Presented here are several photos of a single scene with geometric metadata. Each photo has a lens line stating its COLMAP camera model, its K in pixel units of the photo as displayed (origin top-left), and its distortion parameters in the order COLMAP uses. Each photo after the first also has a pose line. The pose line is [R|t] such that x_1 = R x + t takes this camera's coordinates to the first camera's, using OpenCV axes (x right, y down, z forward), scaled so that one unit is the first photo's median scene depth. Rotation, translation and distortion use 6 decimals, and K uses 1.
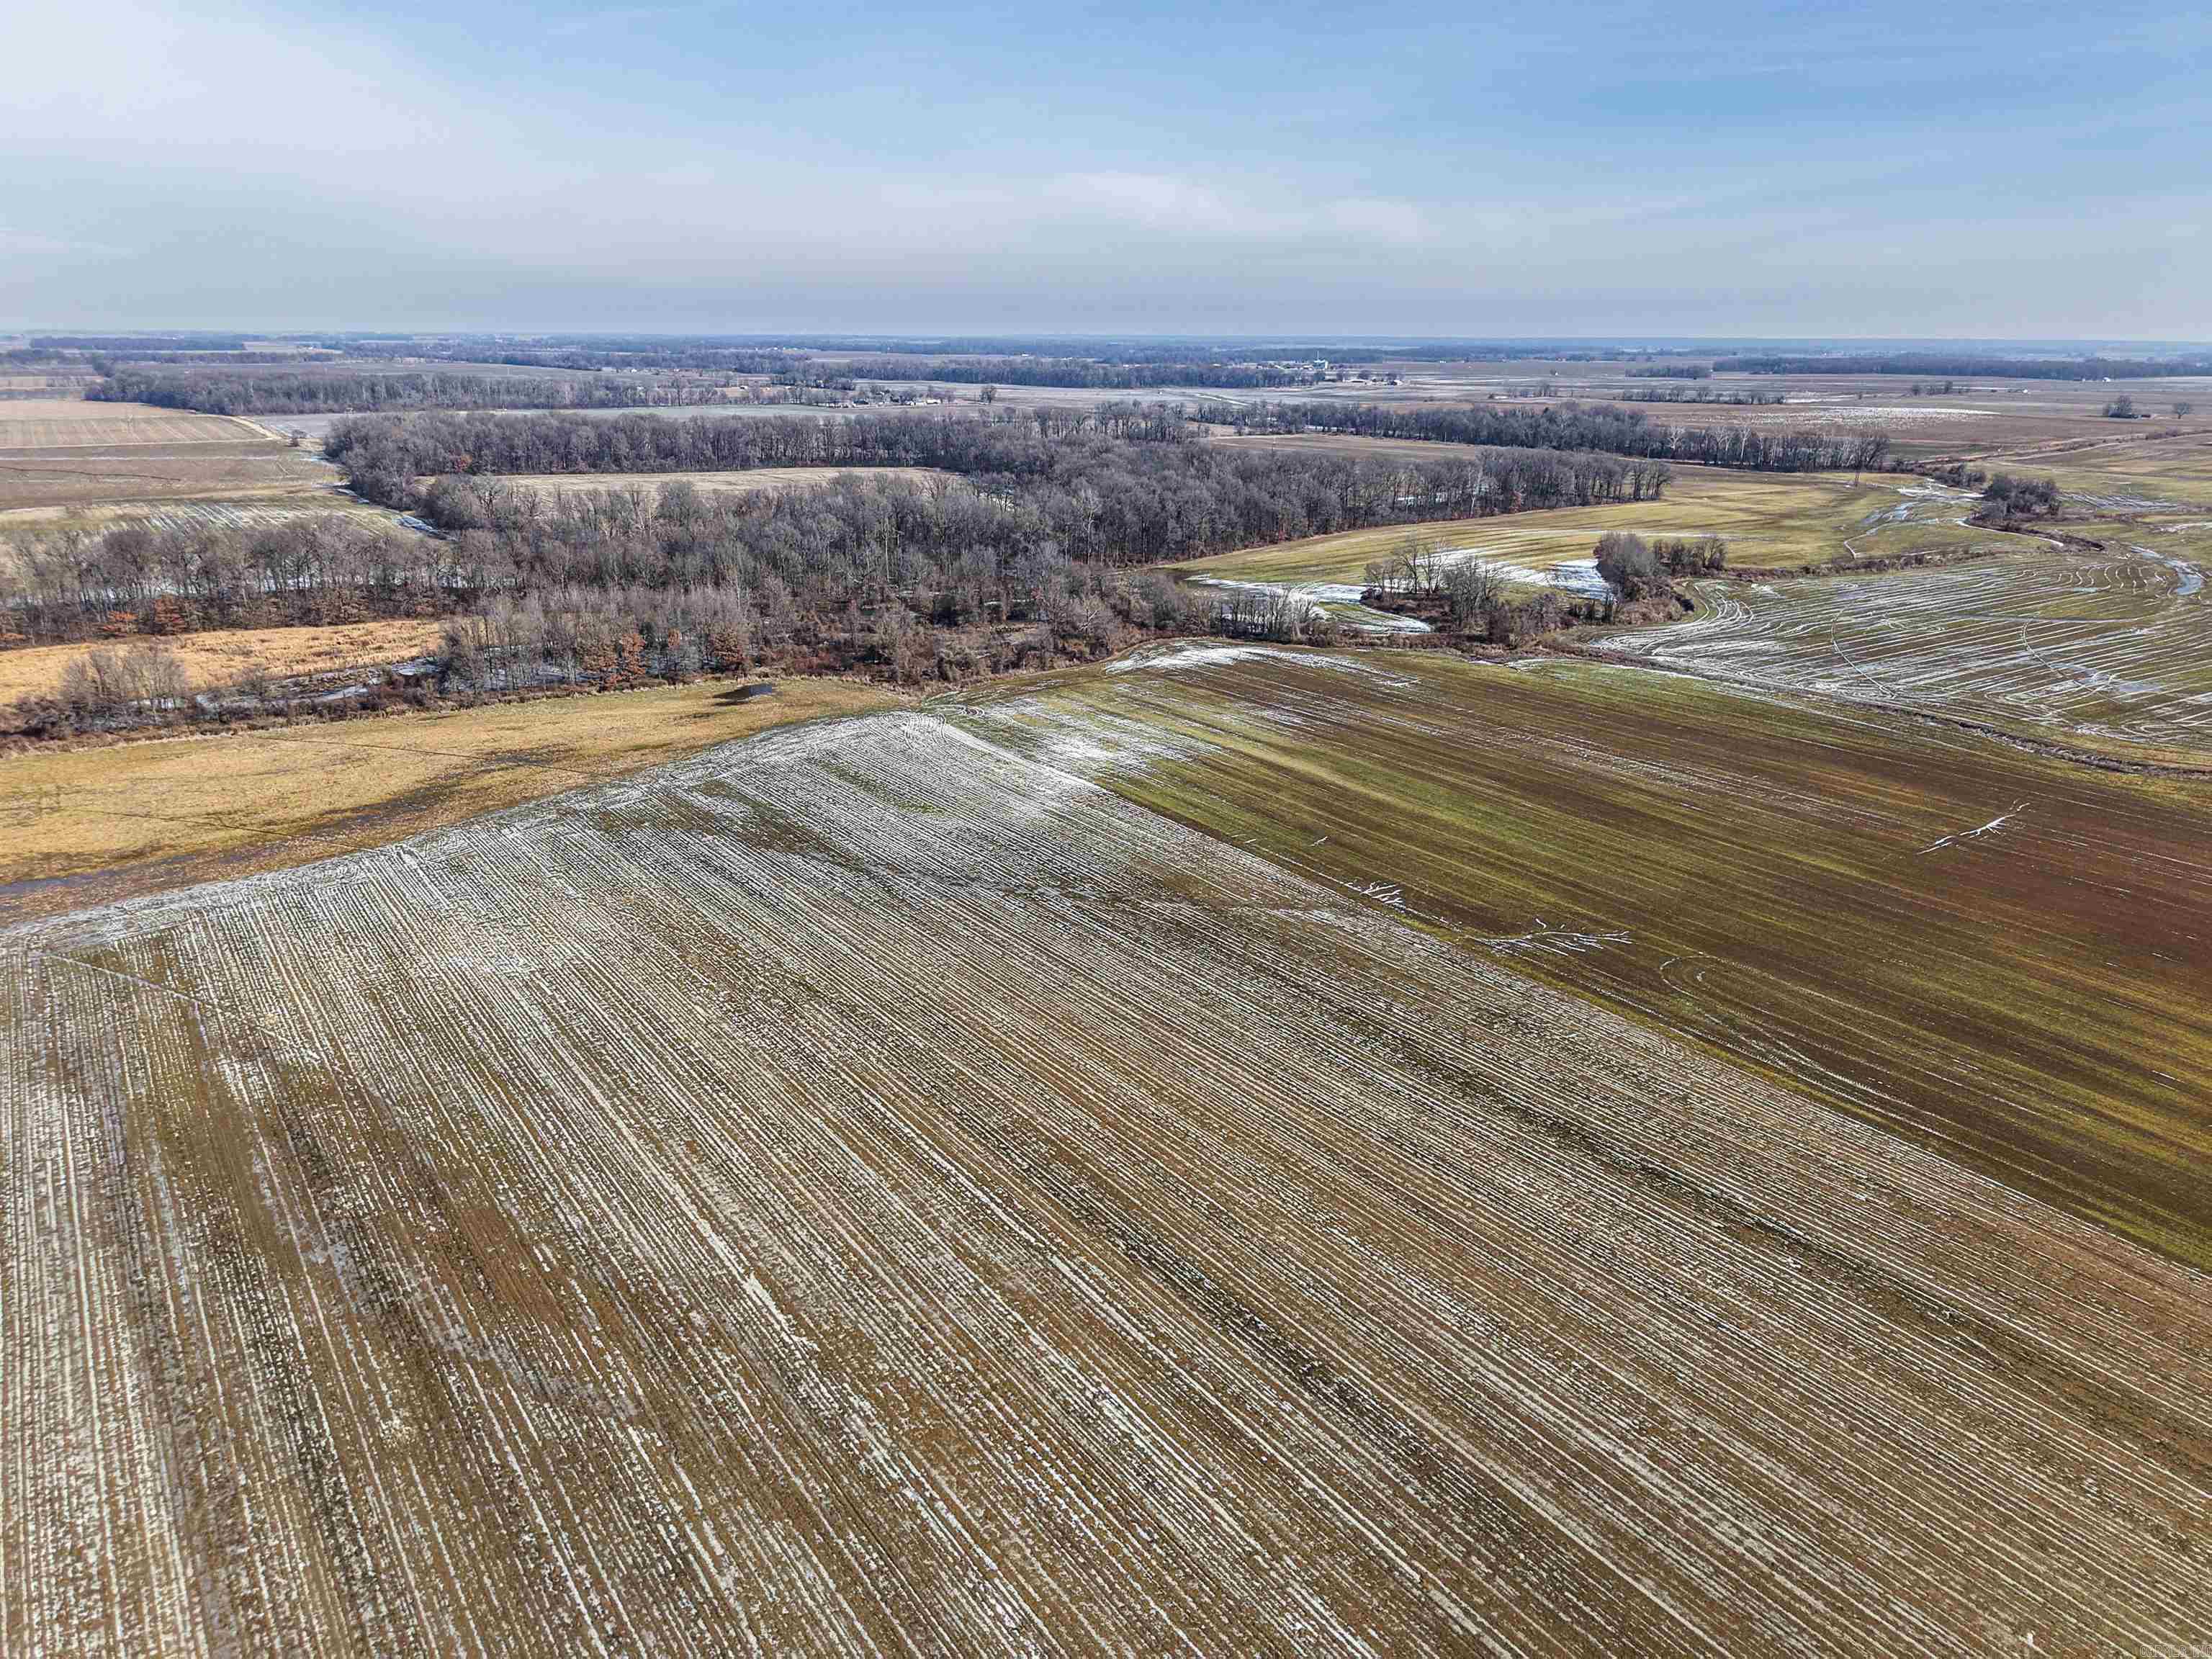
lens RADIAL K [[1474.8, 0, 1106.0], [0, 1474.8, 829.5], [0, 0, 1]] dist [0.037523, -0.043815]
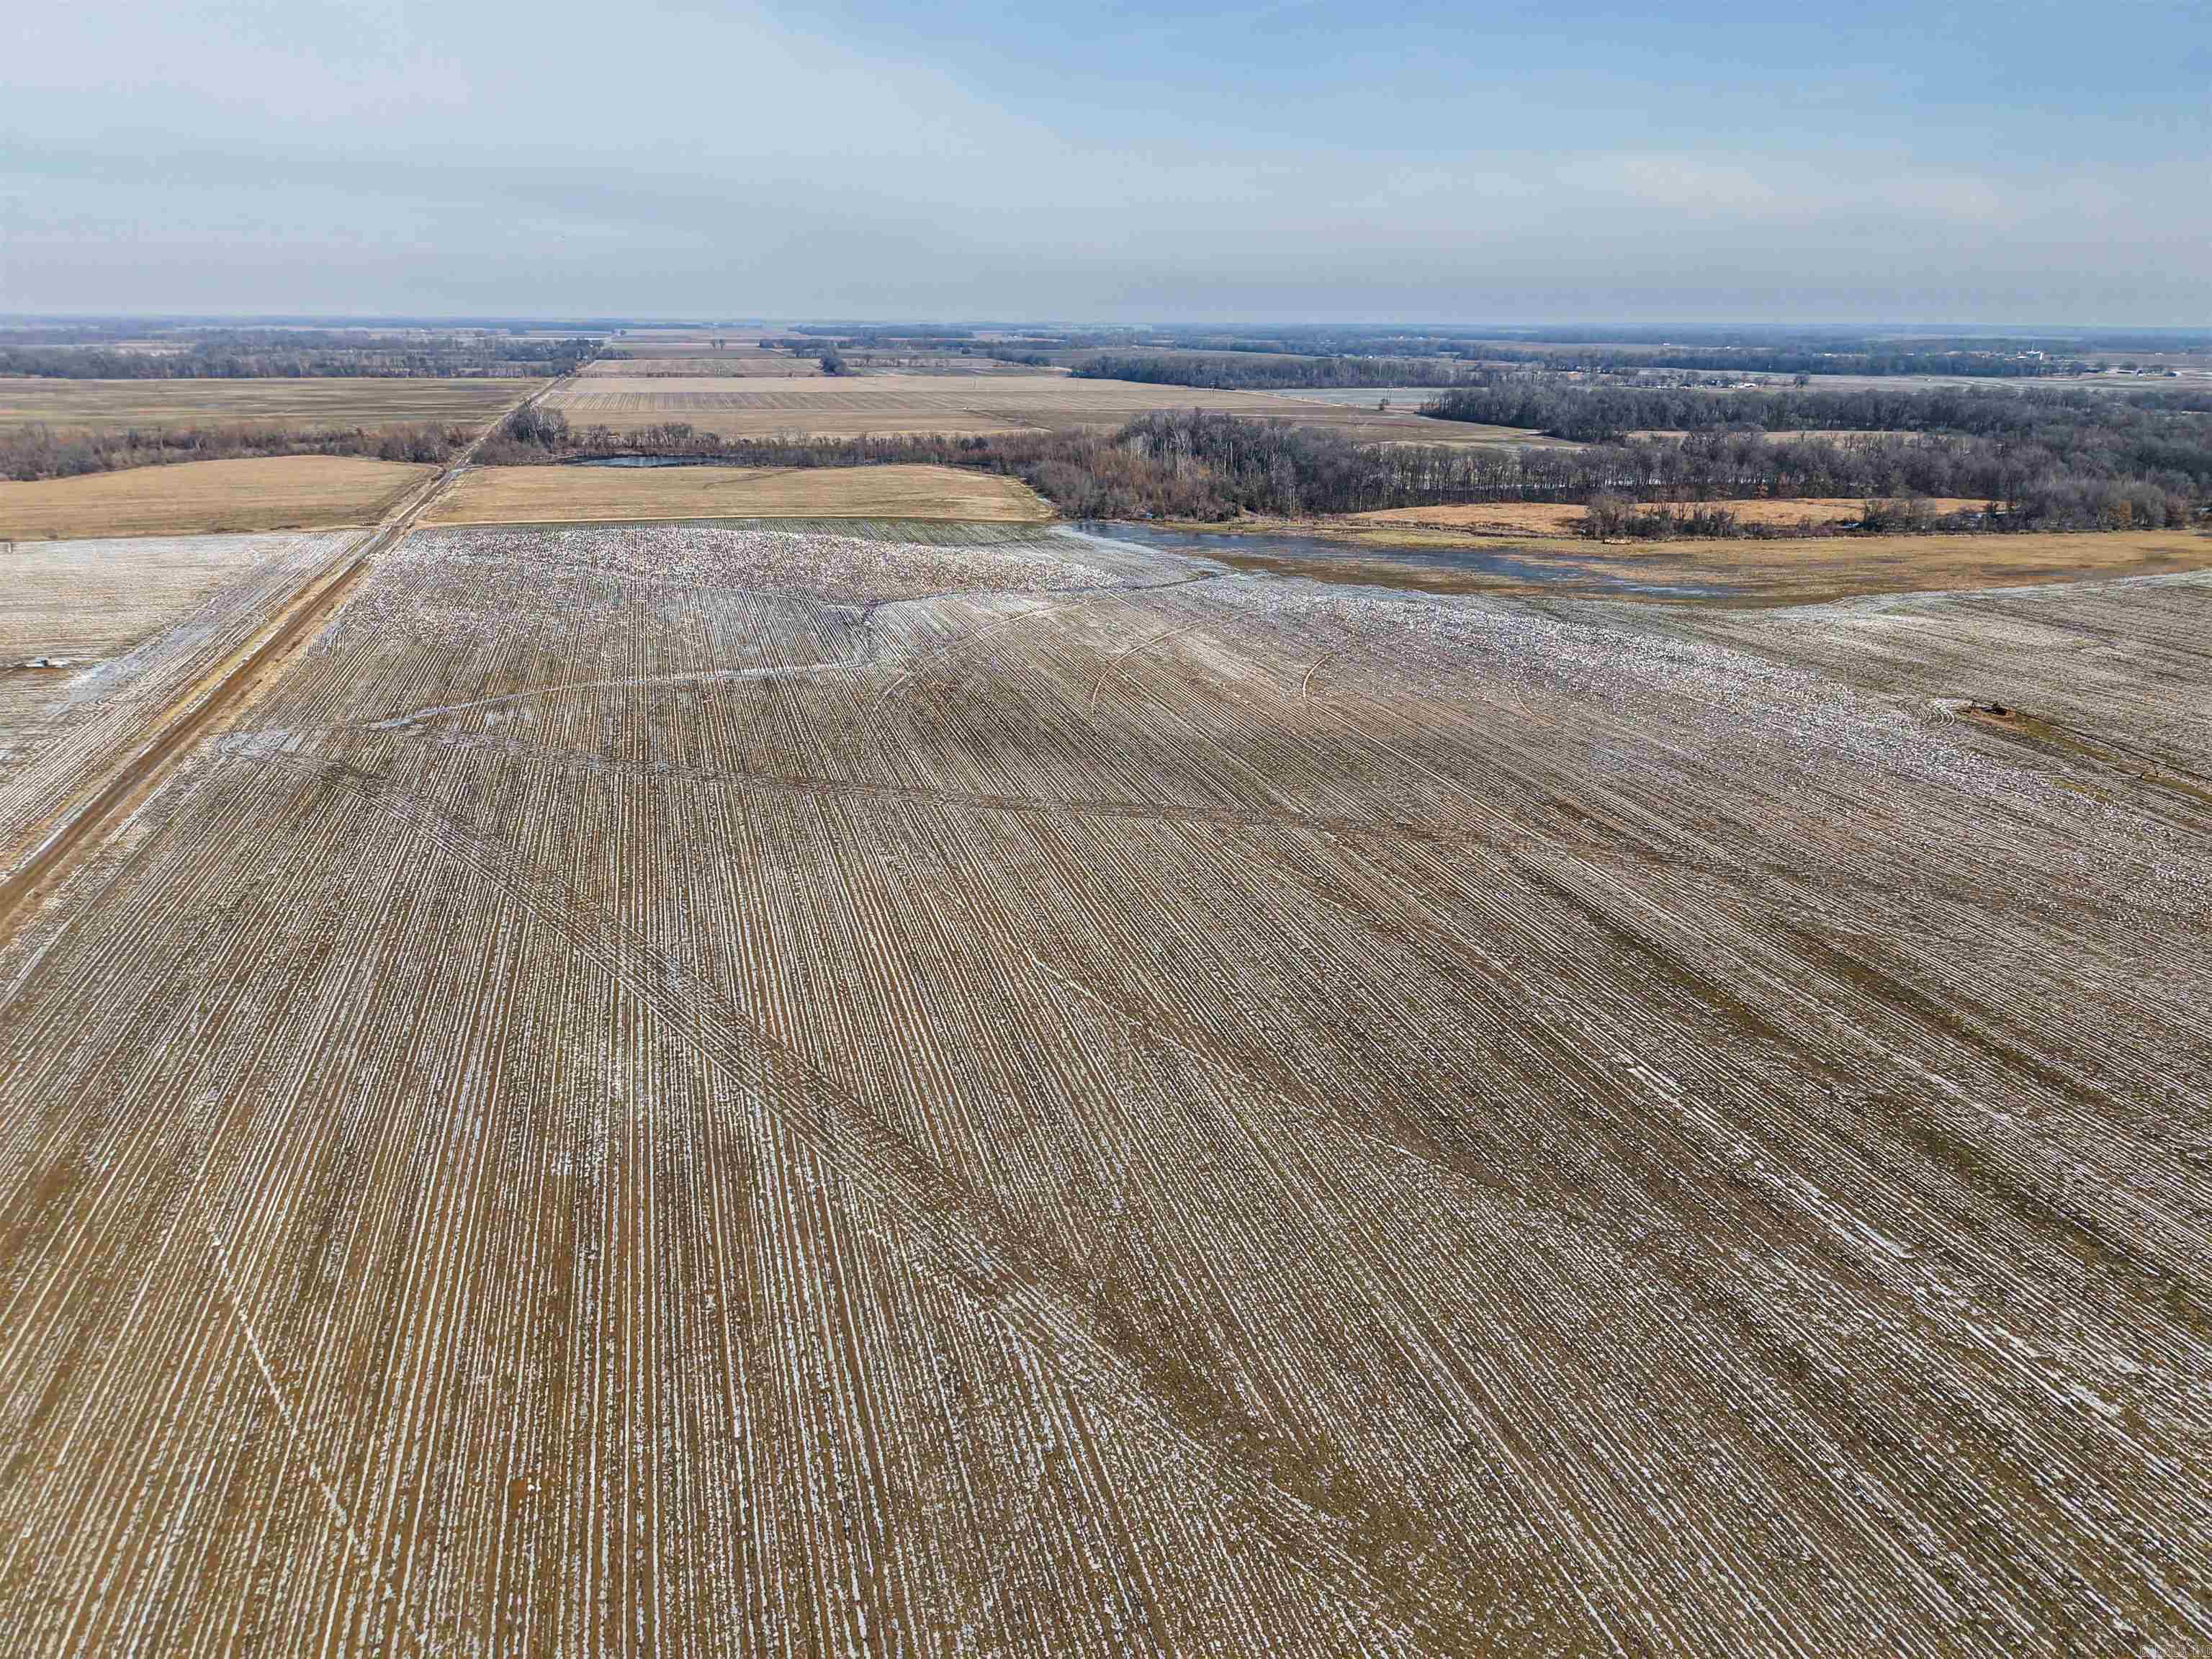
lens RADIAL K [[1482.7, 0, 1107.1], [0, 1482.7, 828.1], [0, 0, 1]] dist [0.016868, -0.019011]
pose [[0.945695, 0.105248, -0.307545, -0.818003], [-0.103510, 0.994385, 0.022006, 0.319090], [0.308134, 0.011024, 0.951279, -1.000125]]
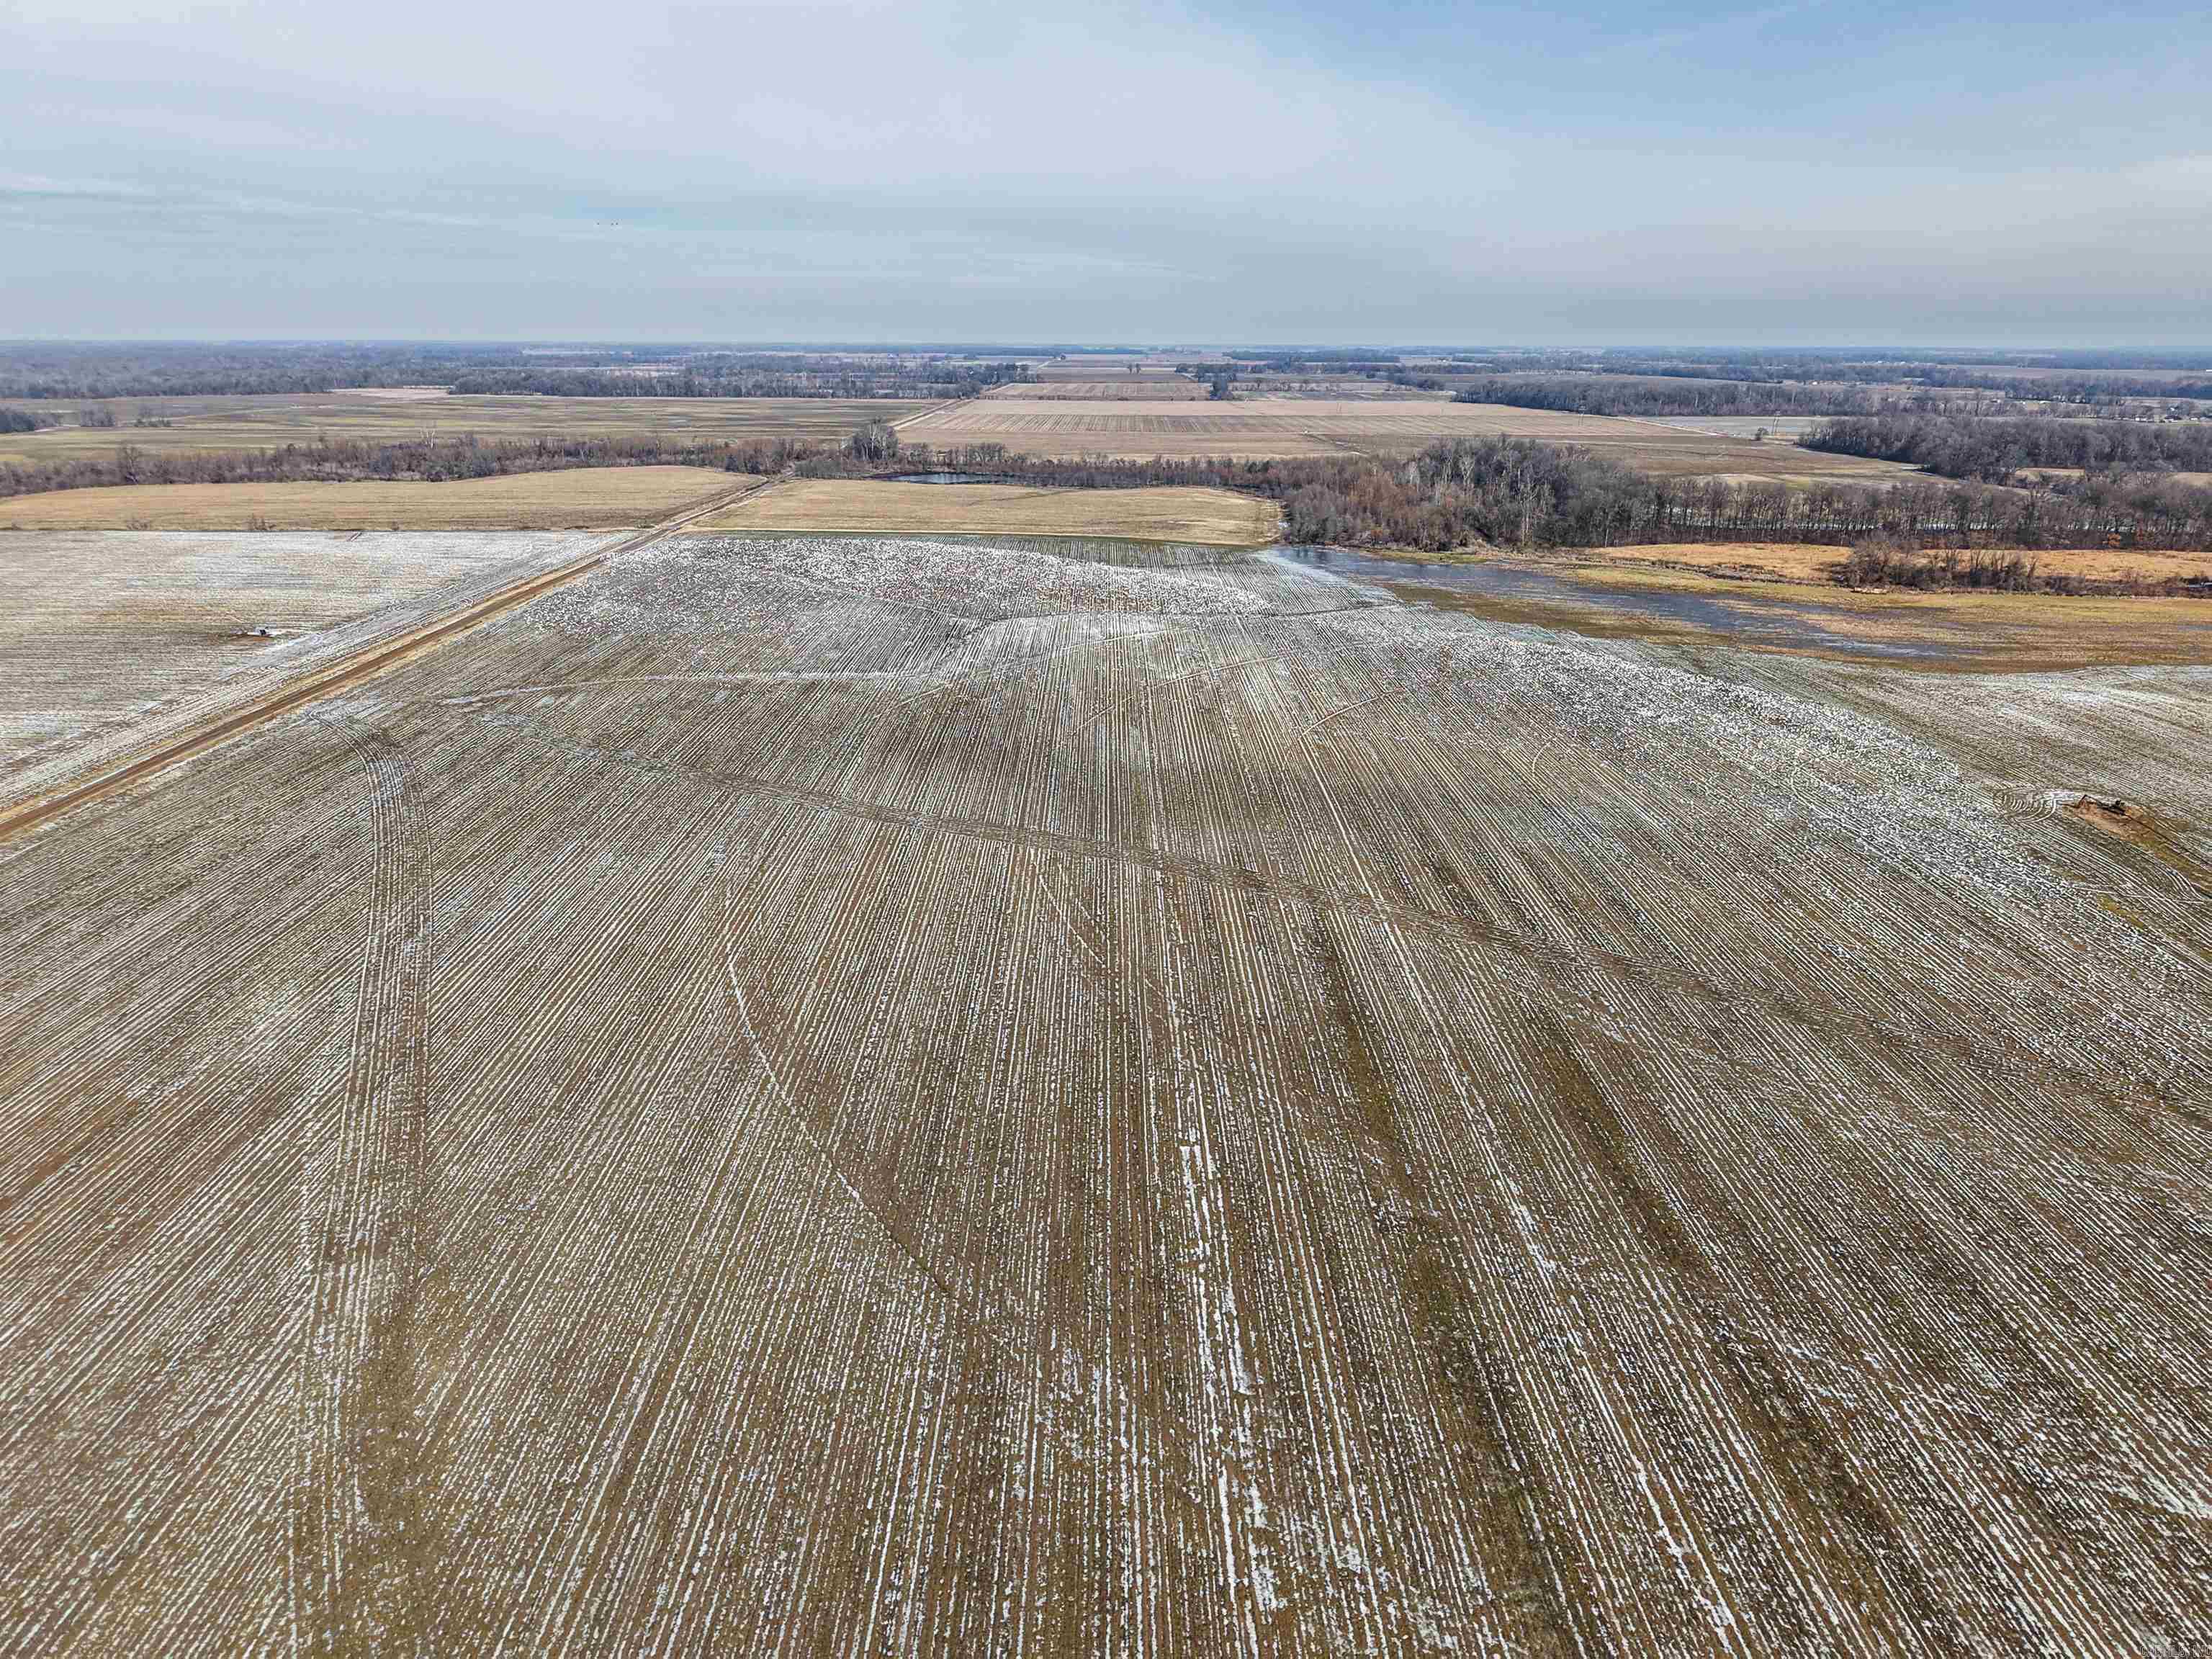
lens RADIAL K [[1481.0, 0, 1104.6], [0, 1481.0, 829.2], [0, 0, 1]] dist [0.026982, -0.032515]
pose [[0.813467, 0.178923, -0.553405, -0.601179], [-0.183627, 0.981846, 0.047524, 0.281815], [0.551862, 0.062961, 0.831555, -0.882663]]
